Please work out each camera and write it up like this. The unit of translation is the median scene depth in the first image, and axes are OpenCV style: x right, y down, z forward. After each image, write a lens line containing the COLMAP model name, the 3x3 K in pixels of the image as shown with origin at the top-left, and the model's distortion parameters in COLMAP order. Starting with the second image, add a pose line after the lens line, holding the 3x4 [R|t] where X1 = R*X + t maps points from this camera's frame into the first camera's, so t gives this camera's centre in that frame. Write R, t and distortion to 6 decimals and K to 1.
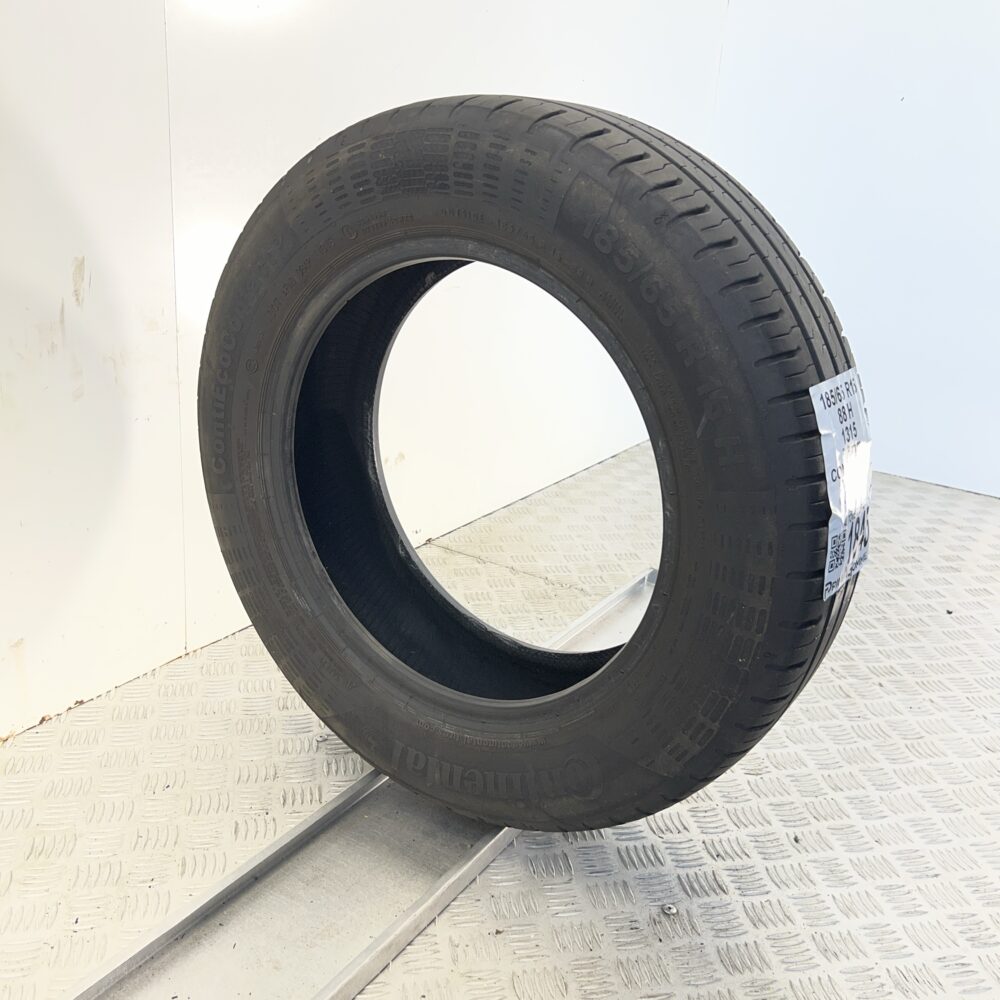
lens RADIAL K [[1014.2, 0, 497.5], [0, 1014.2, 501.3], [0, 0, 1]] dist [-0.004482, 0.000000]
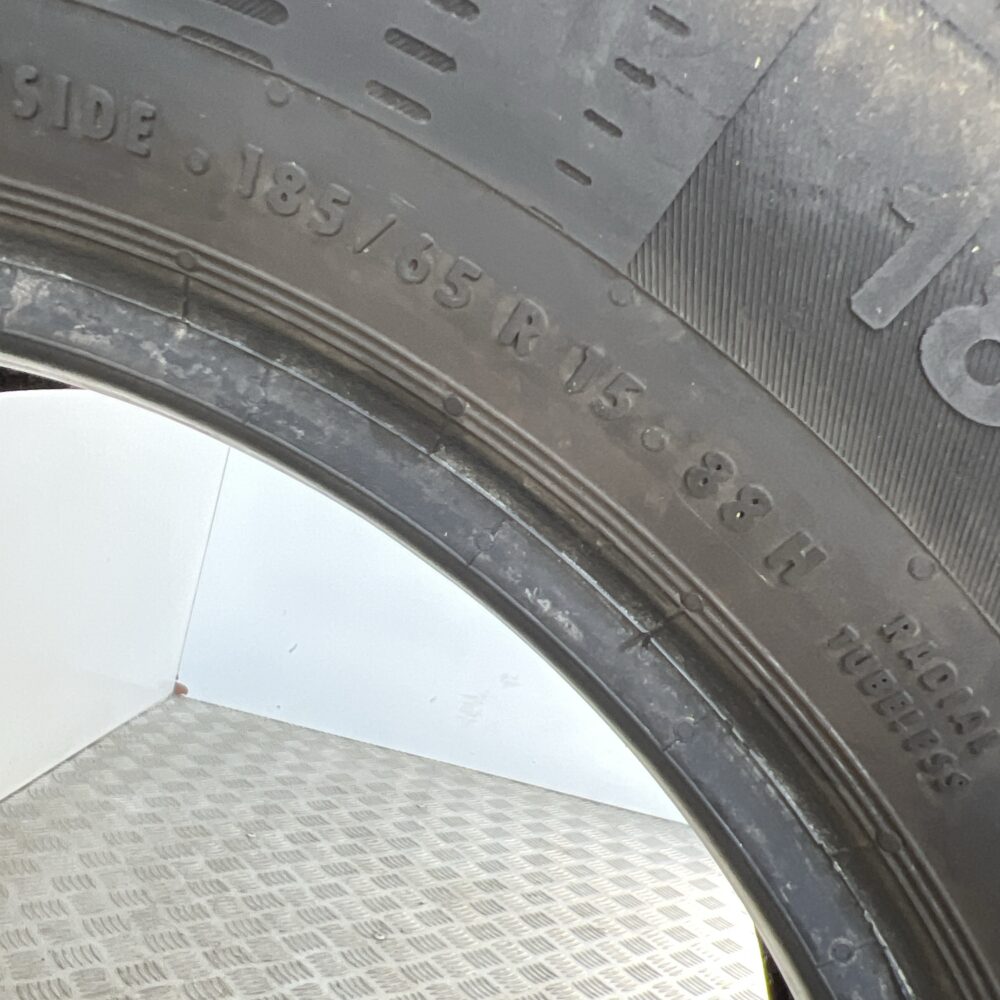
lens RADIAL K [[1014.2, 0, 500.8], [0, 1014.2, 504.3], [0, 0, 1]] dist [-0.004482, 0.000000]
pose [[0.847841, 0.121449, 0.516155, -0.021103], [-0.013856, 0.978159, -0.207397, -0.080083], [-0.530069, 0.168688, 0.831006, 0.372031]]
